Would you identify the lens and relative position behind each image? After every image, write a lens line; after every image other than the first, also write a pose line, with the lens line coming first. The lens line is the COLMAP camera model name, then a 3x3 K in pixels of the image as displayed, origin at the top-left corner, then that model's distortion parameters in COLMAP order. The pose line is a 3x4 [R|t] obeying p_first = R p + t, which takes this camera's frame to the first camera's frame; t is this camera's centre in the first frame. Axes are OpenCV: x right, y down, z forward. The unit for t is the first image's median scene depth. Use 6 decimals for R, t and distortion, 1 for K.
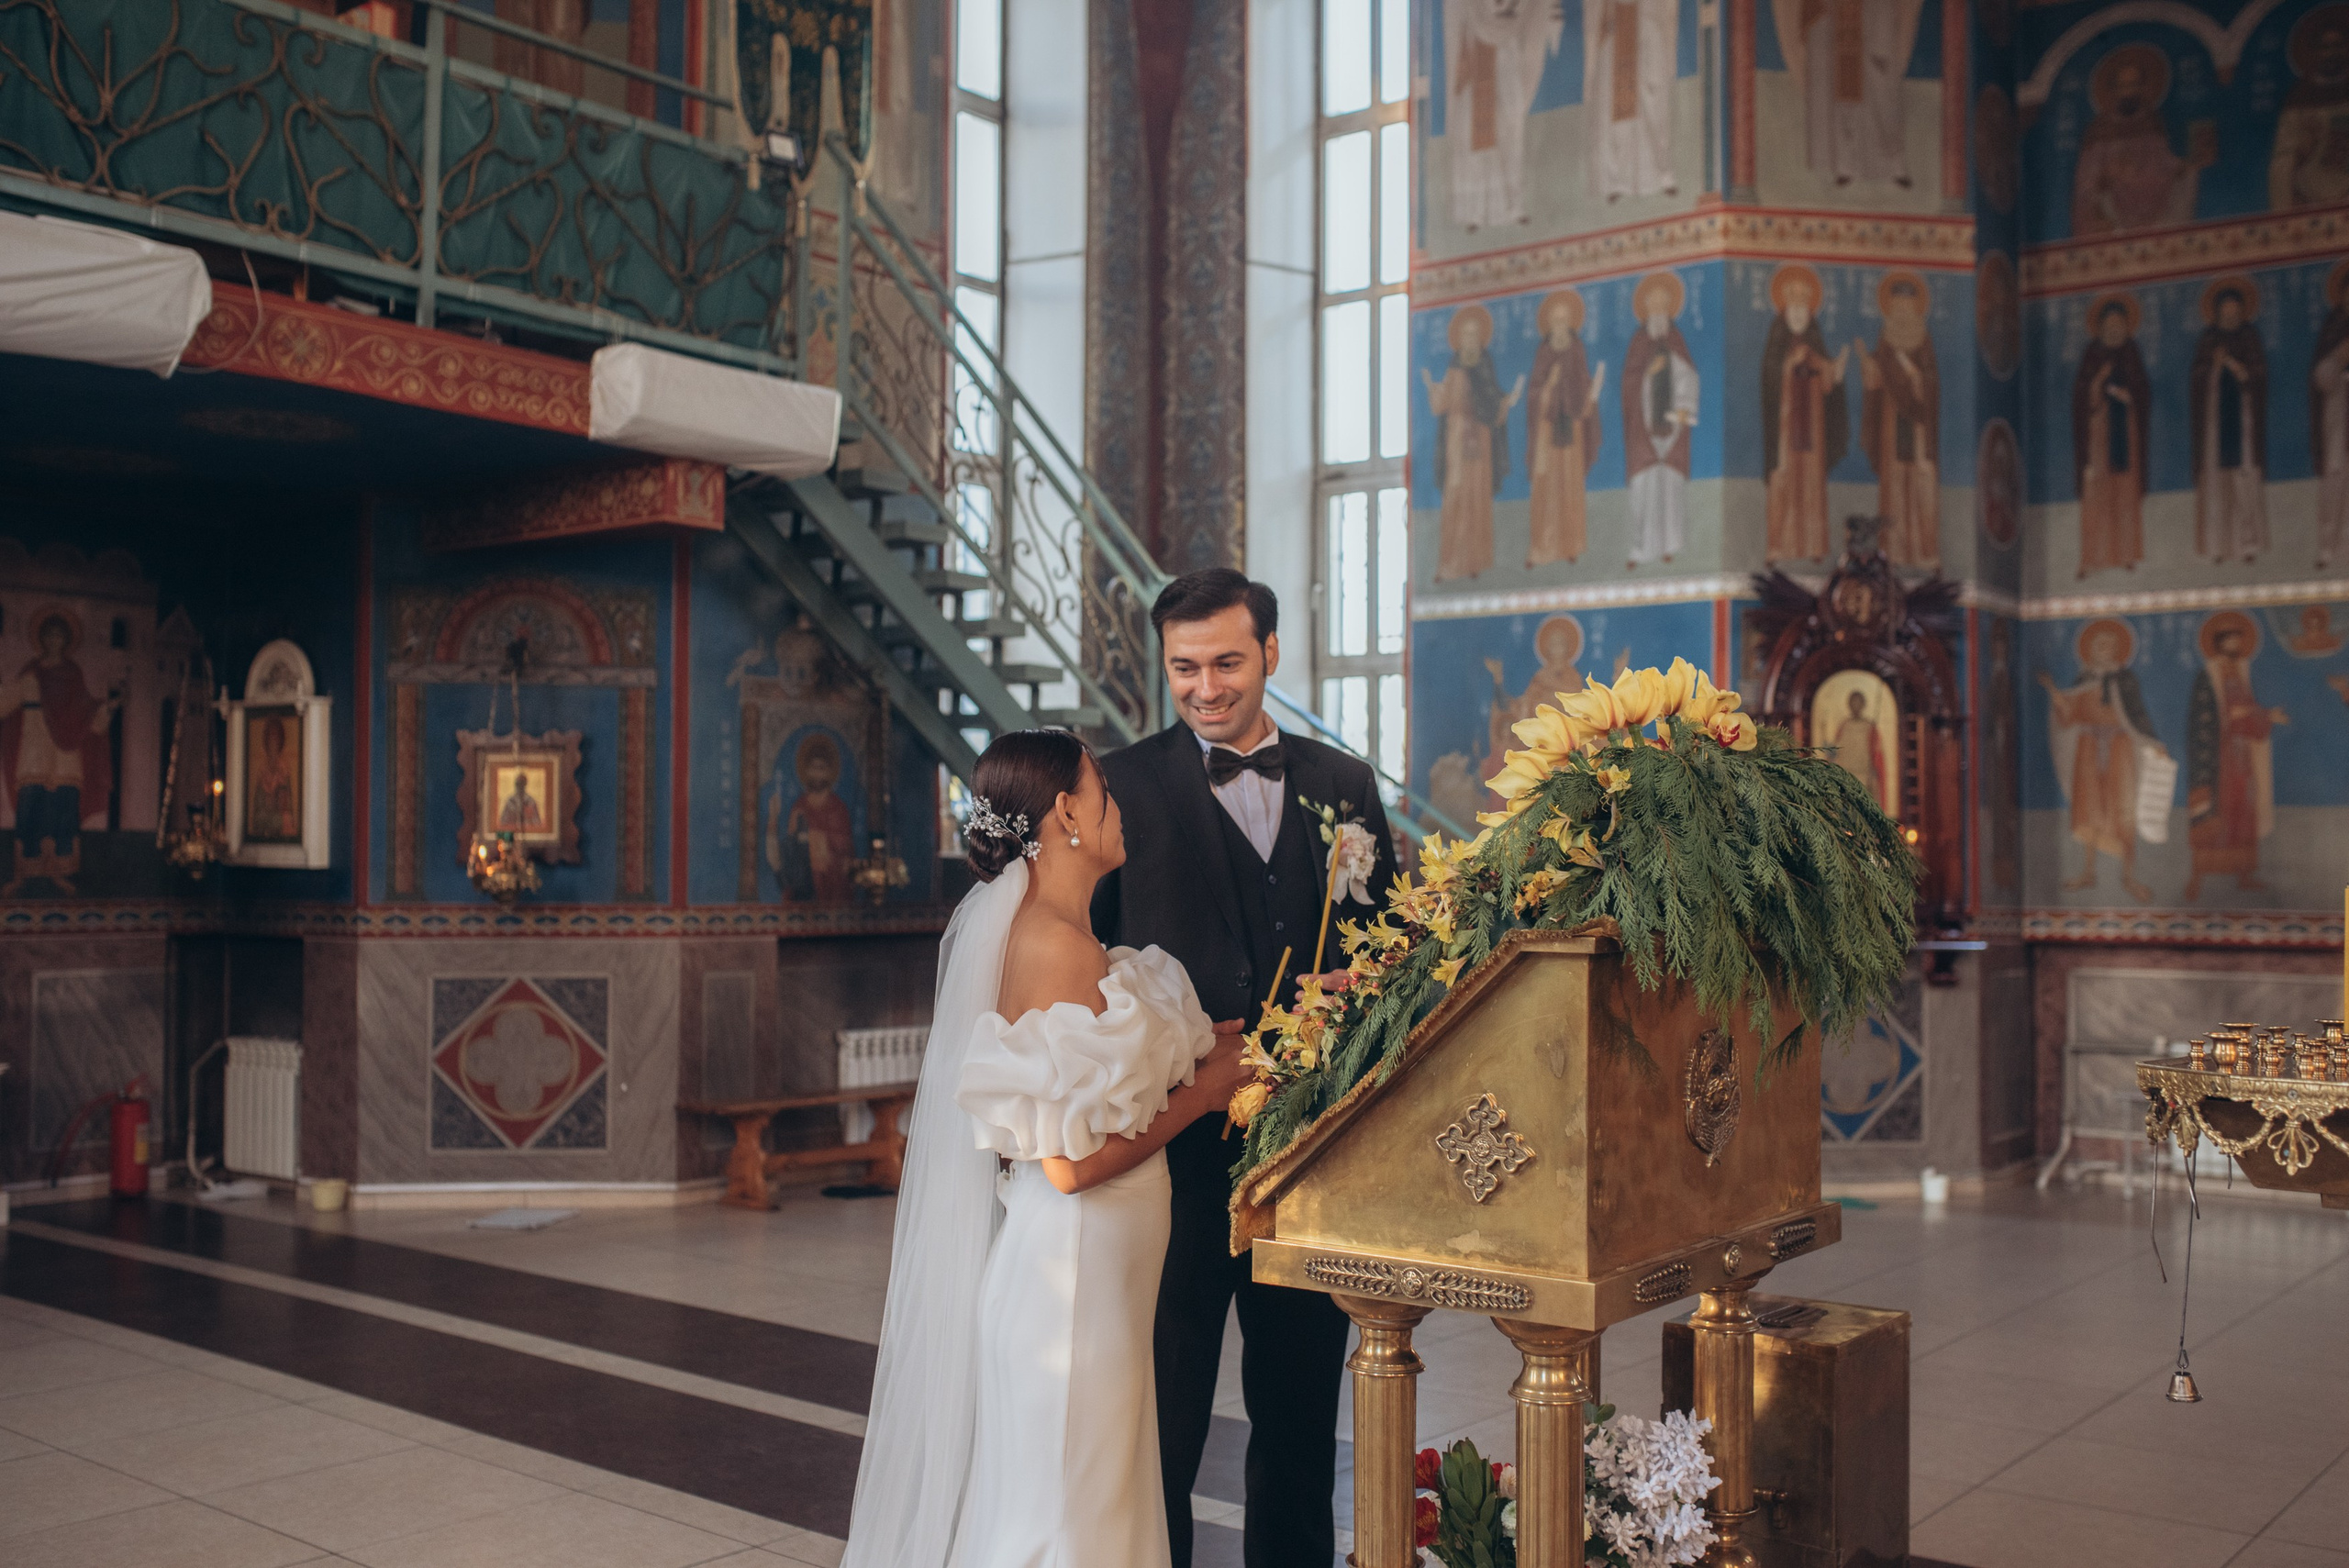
lens RADIAL K [[2308.6, 0, 1174.5], [0, 2308.6, 784.0], [0, 0, 1]] dist [-0.071116, 0.108475]
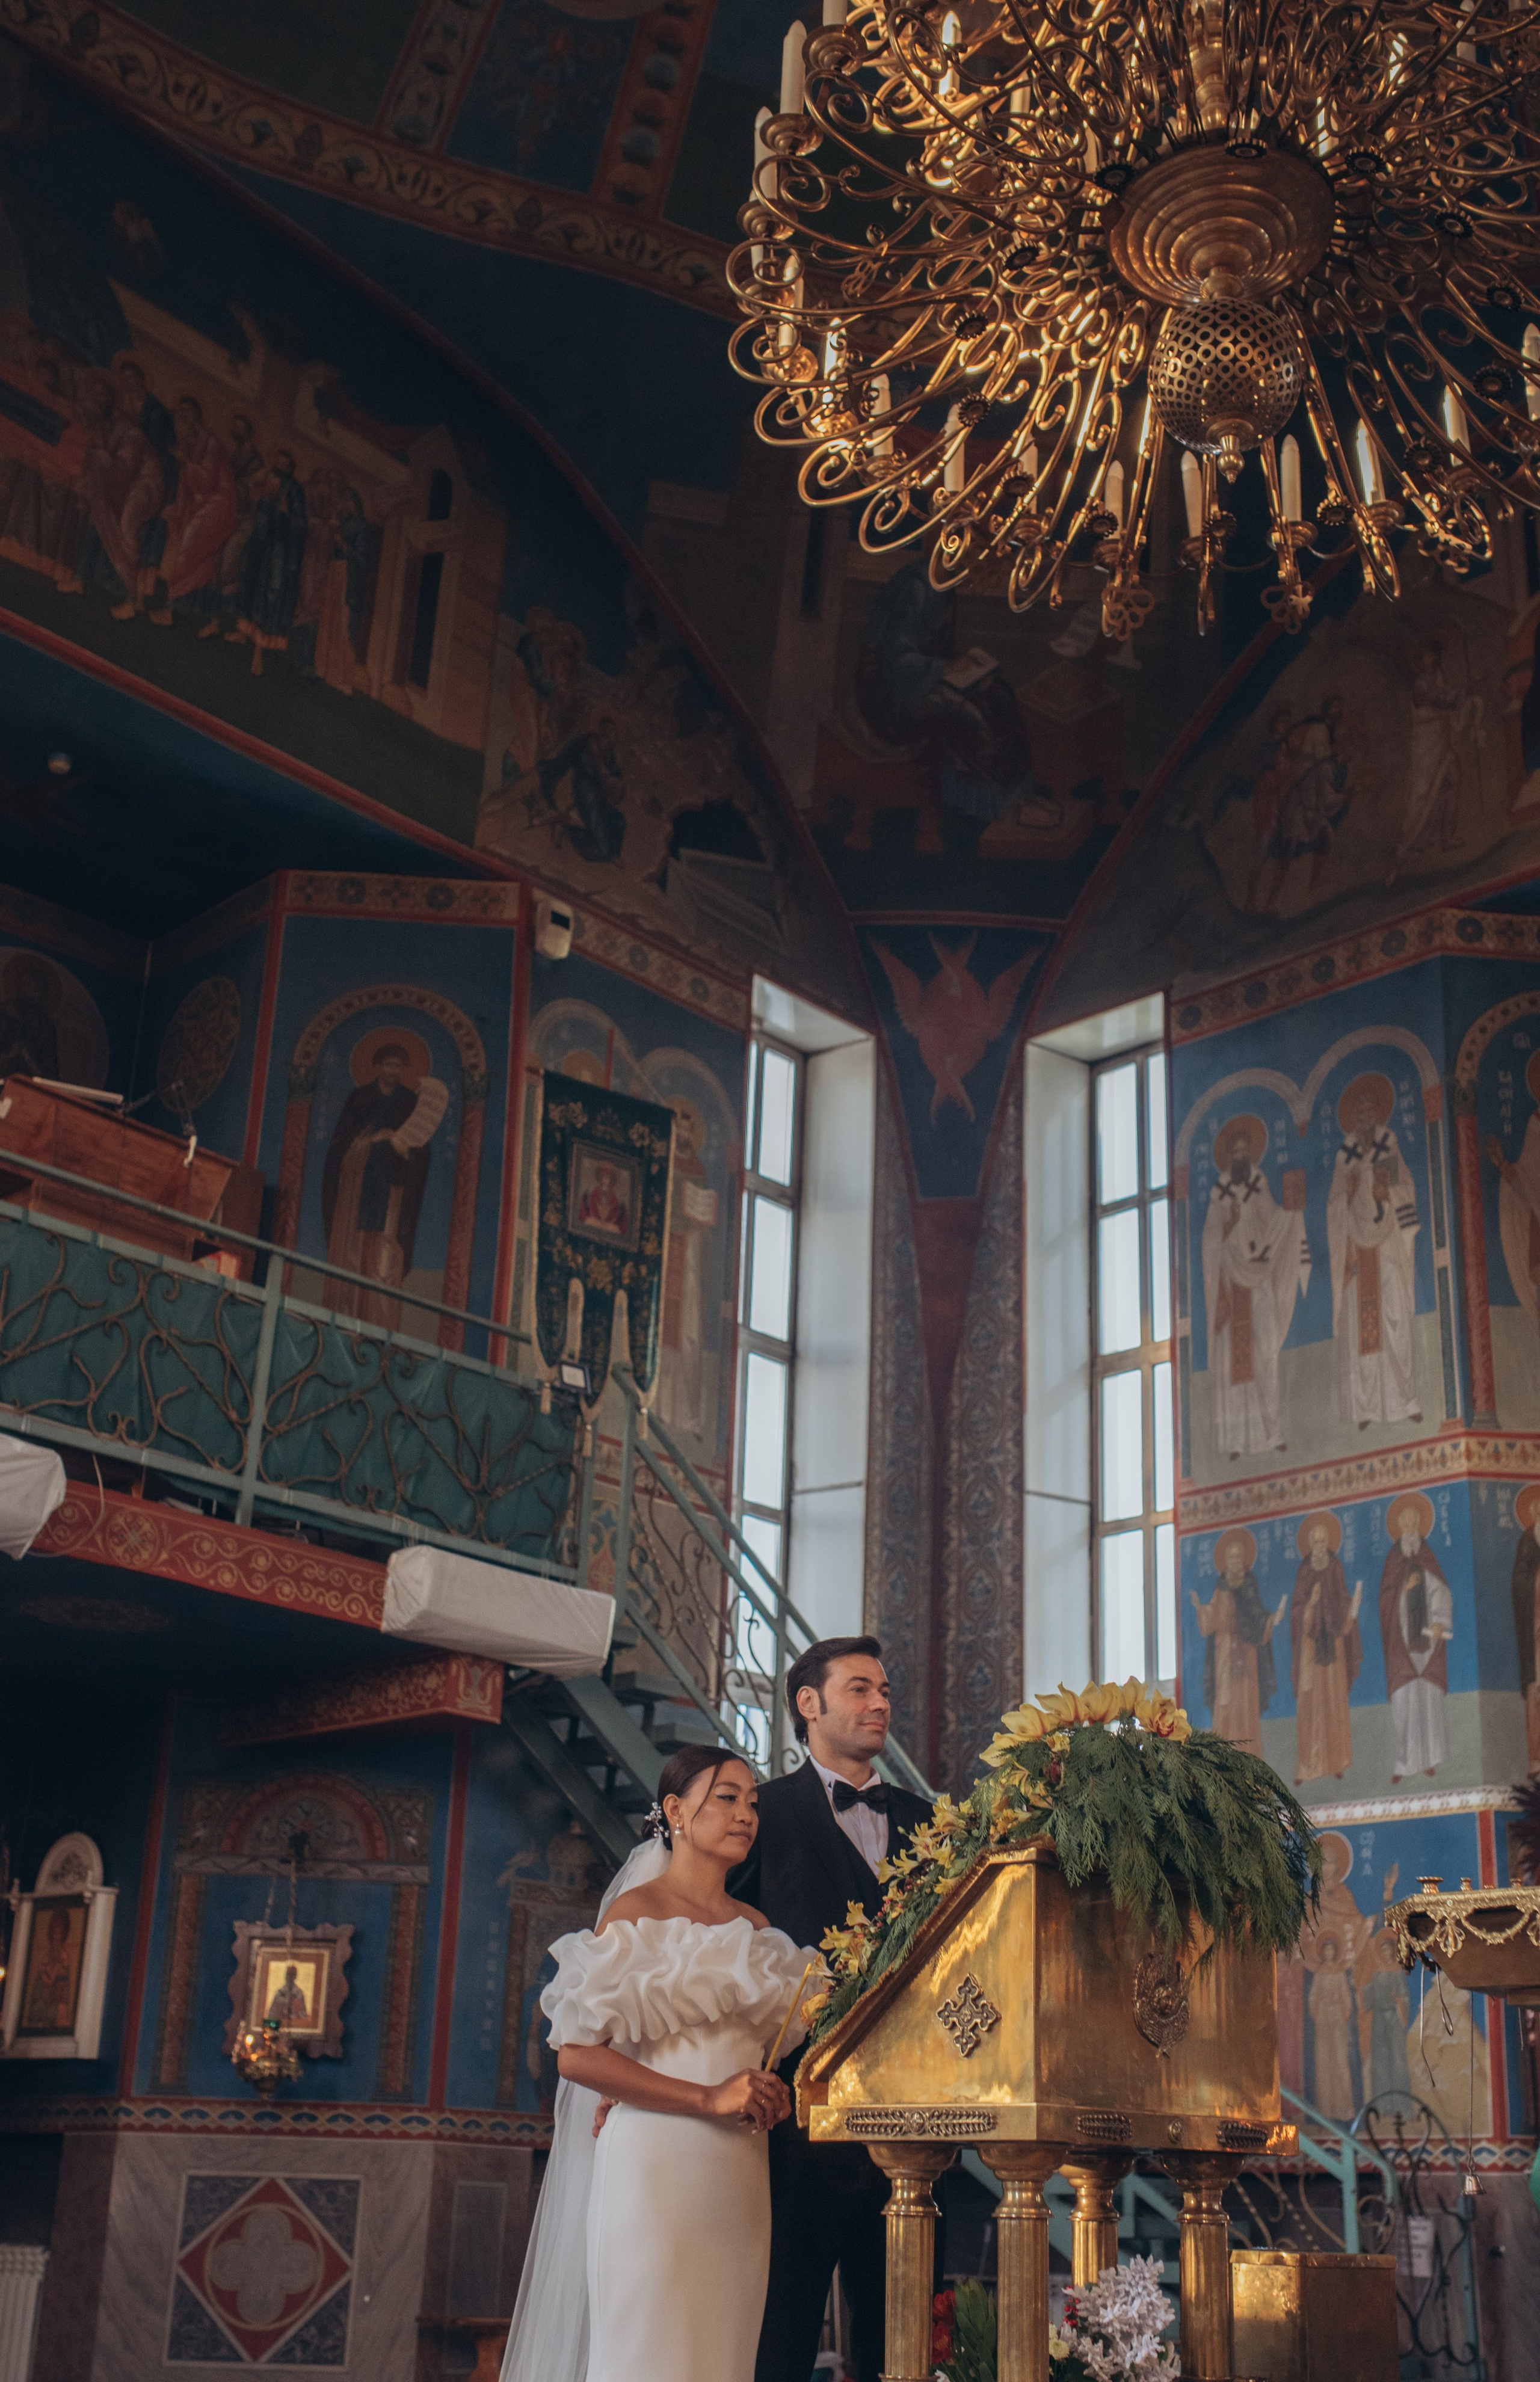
lens RADIAL K [[2492.7, 0, 850.1], [0, 2492.7, 1195.8], [0, 0, 1]] dist [-0.067834, 0.104077]
pose [[0.997710, -0.009051, -0.067029, 0.040906], [-0.014823, 0.937652, -0.347259, 0.052272], [0.065993, 0.347458, 0.935371, -0.134896]]
